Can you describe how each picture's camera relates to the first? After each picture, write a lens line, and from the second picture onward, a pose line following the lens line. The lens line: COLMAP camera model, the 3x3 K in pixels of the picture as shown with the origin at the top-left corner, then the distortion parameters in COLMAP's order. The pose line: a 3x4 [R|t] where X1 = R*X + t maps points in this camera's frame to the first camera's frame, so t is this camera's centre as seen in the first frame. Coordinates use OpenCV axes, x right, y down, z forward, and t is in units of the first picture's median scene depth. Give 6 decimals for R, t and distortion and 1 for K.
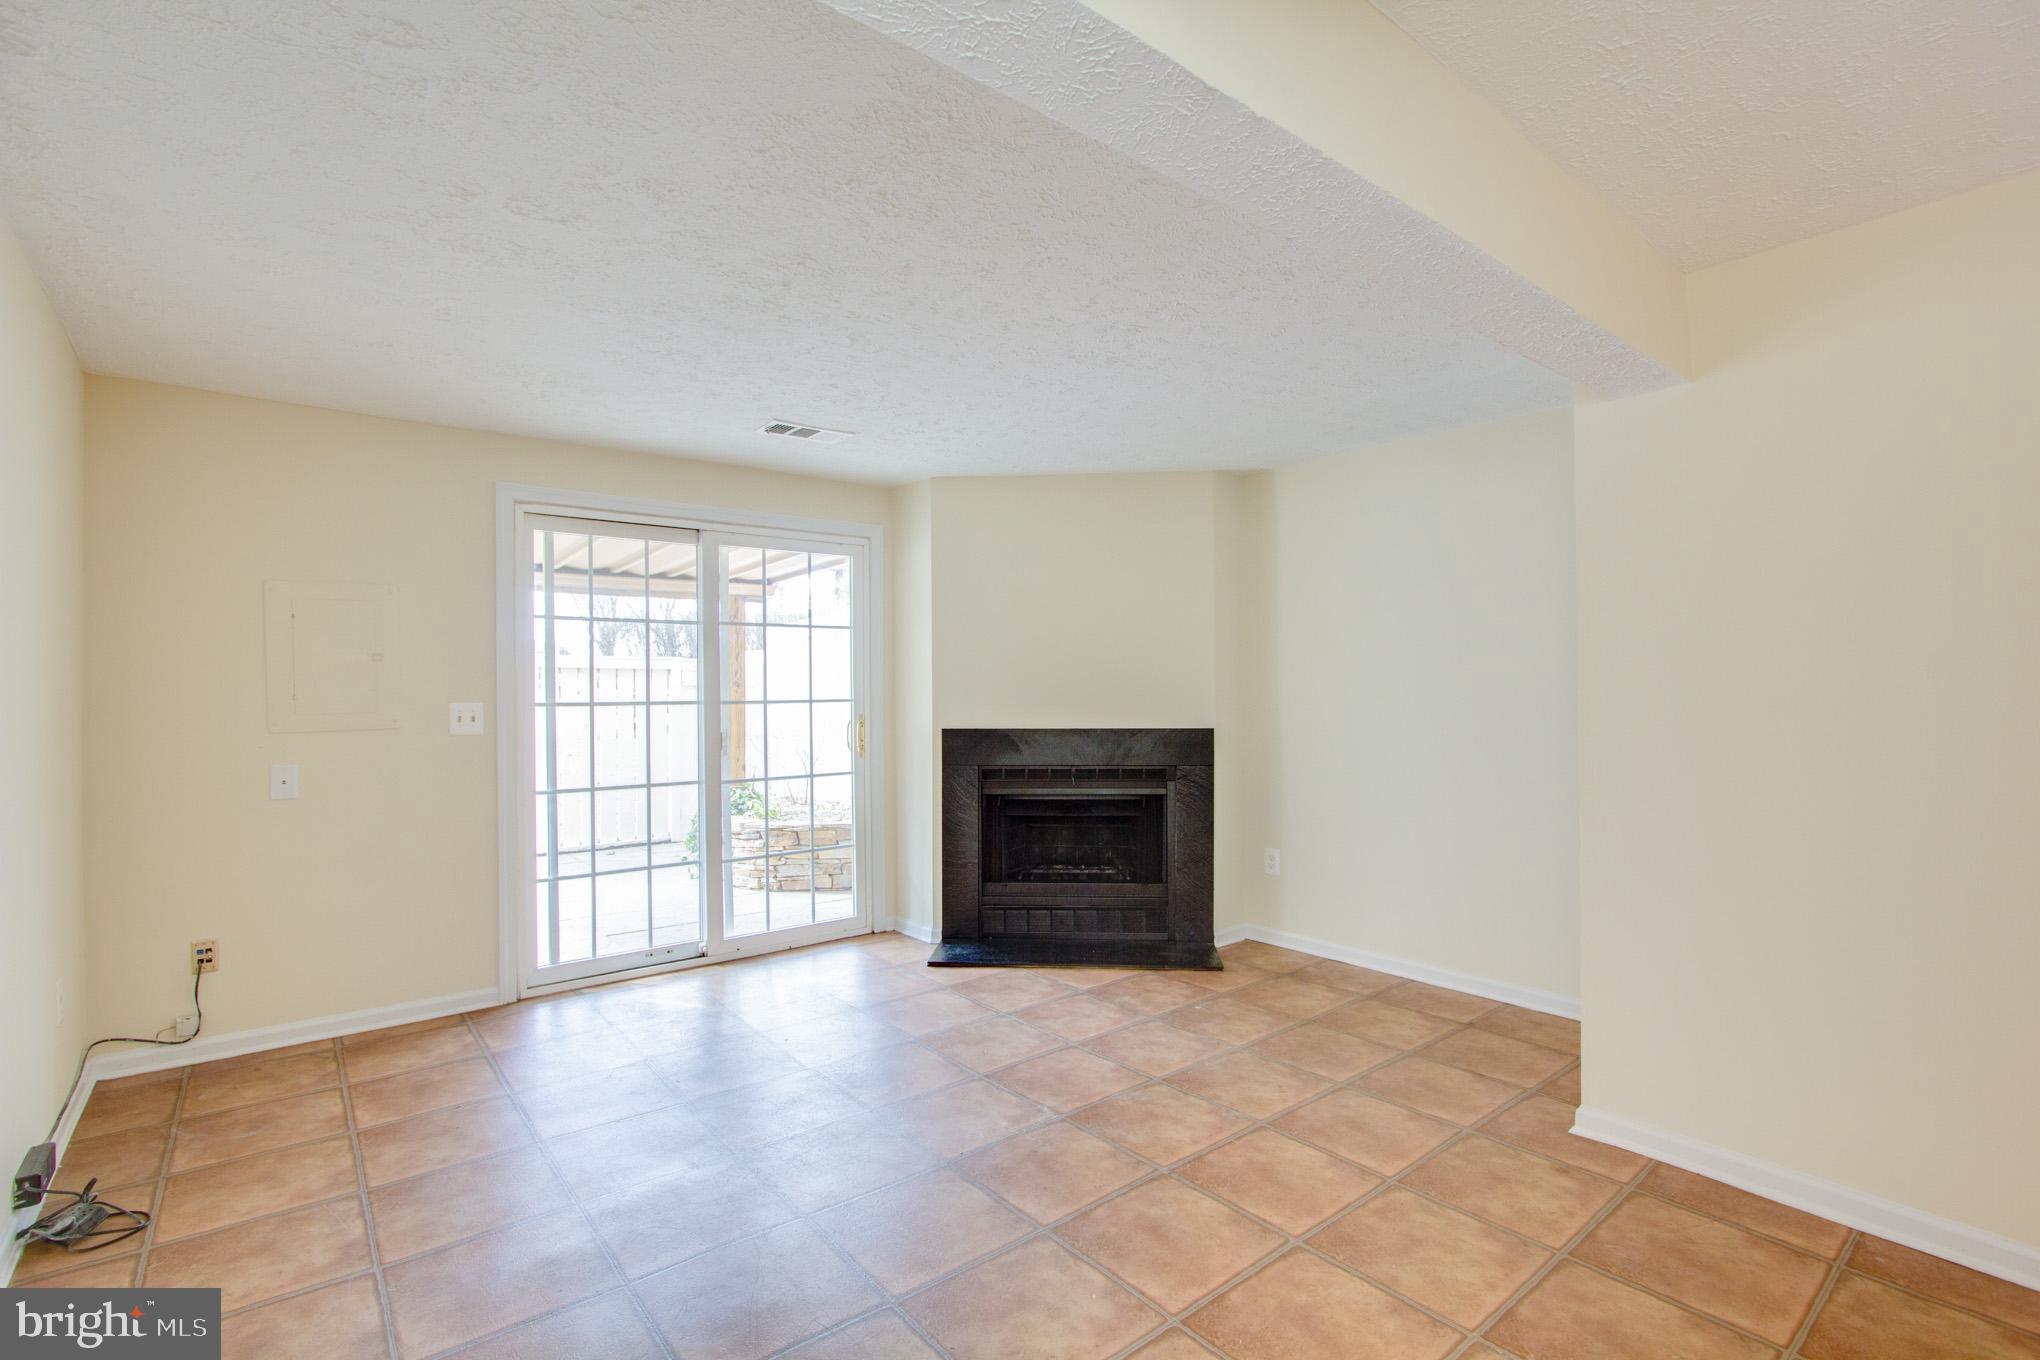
lens RADIAL K [[943.9, 0, 1033.9], [0, 943.9, 699.1], [0, 0, 1]] dist [-0.010173, 0.000104]
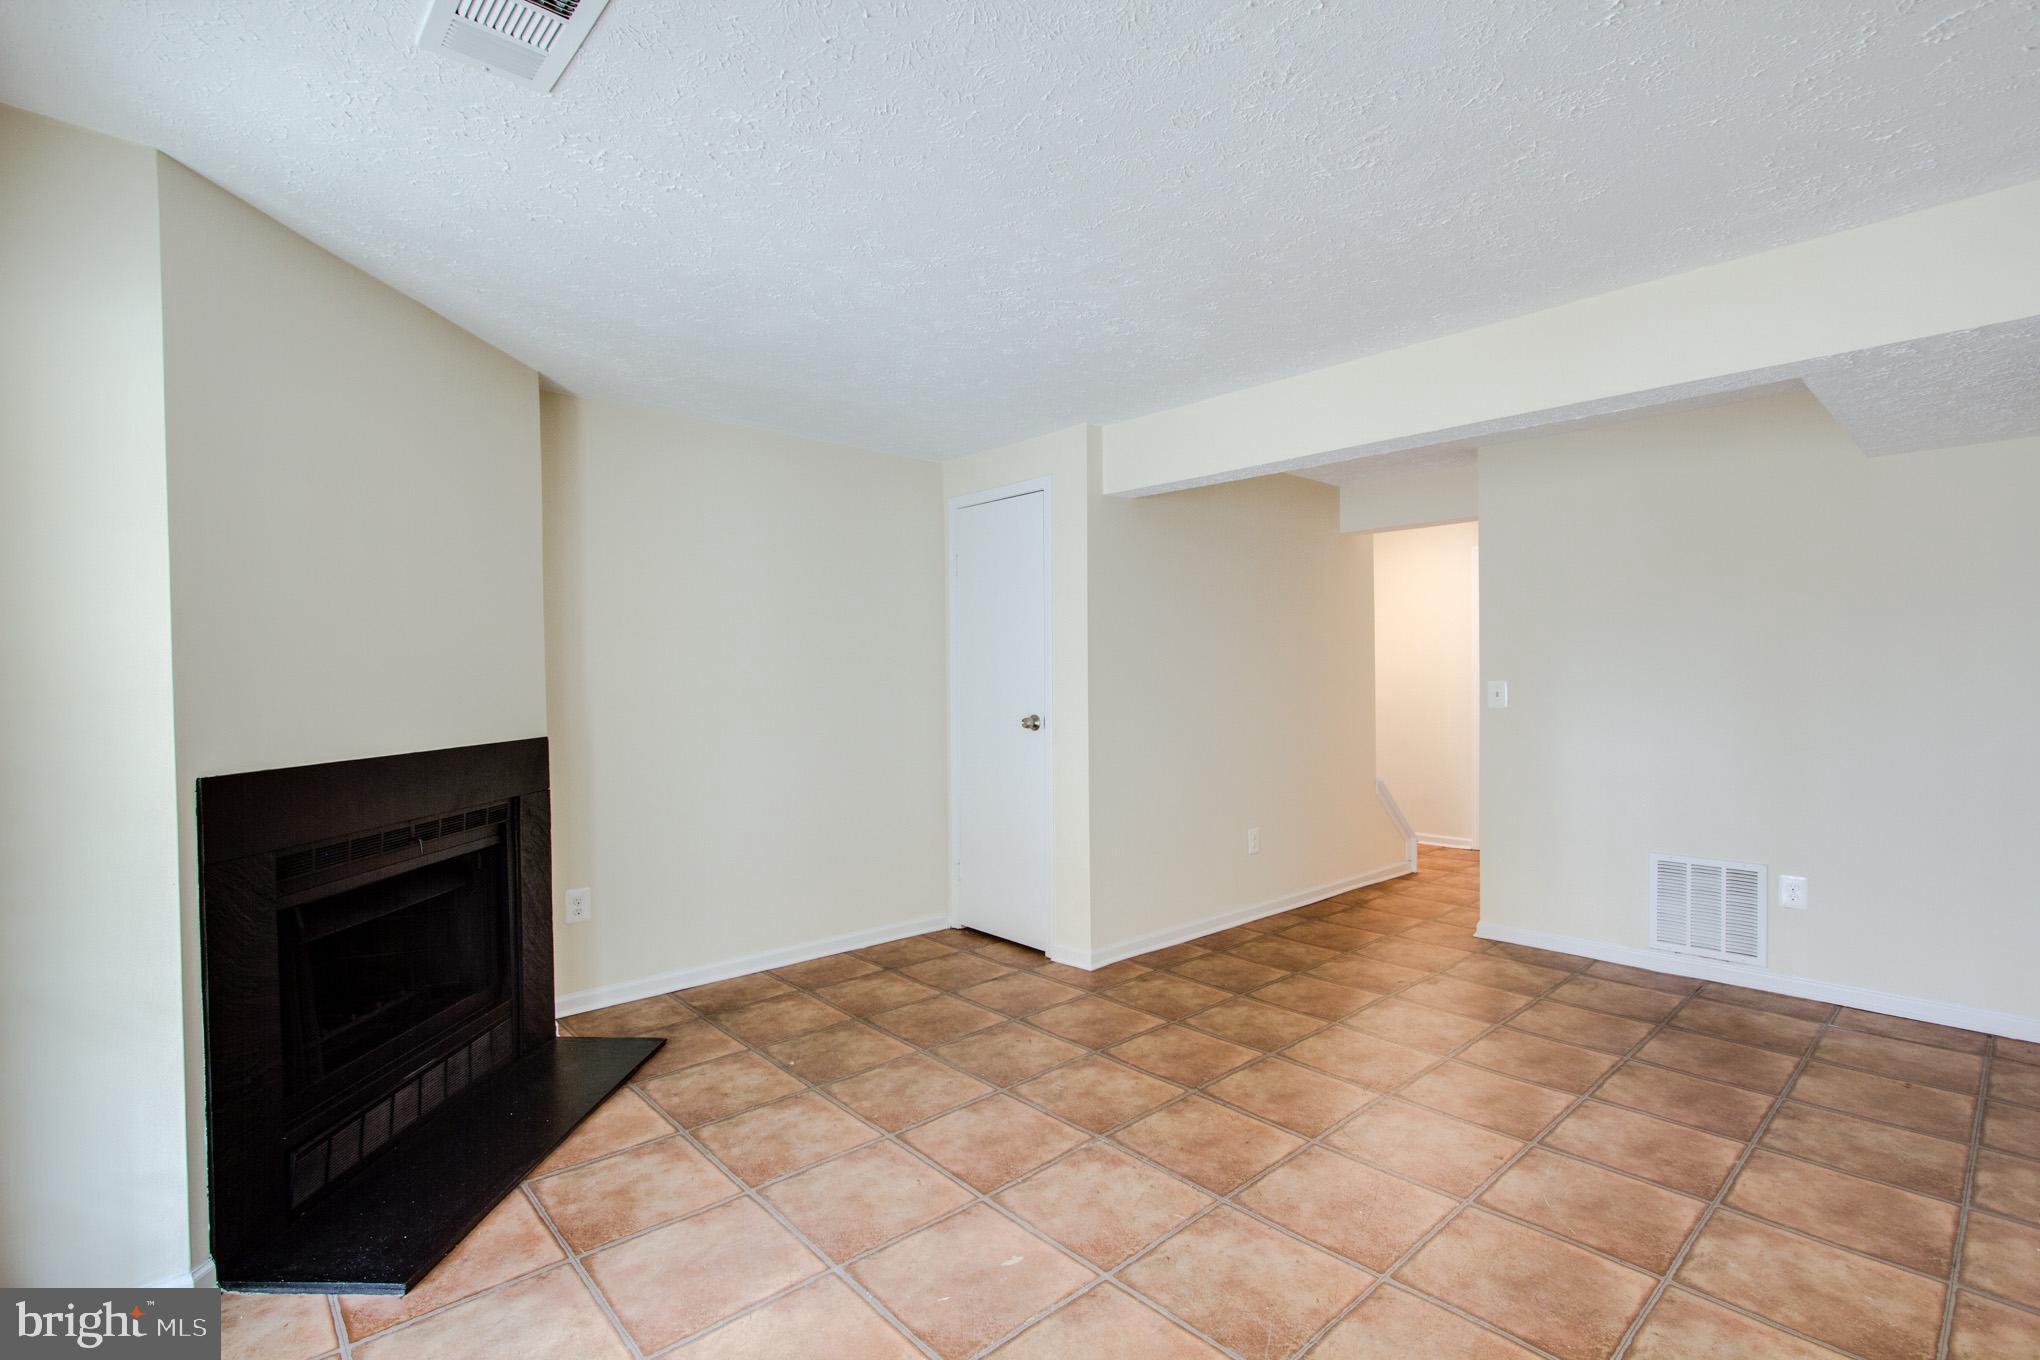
lens RADIAL K [[943.9, 0, 1029.1], [0, 943.9, 661.3], [0, 0, 1]] dist [-0.010173, 0.000104]
pose [[-0.060154, 0.023236, 0.997919, -0.679435], [0.018269, 0.999587, -0.022174, -0.004874], [-0.998022, 0.016897, -0.060554, 0.840901]]
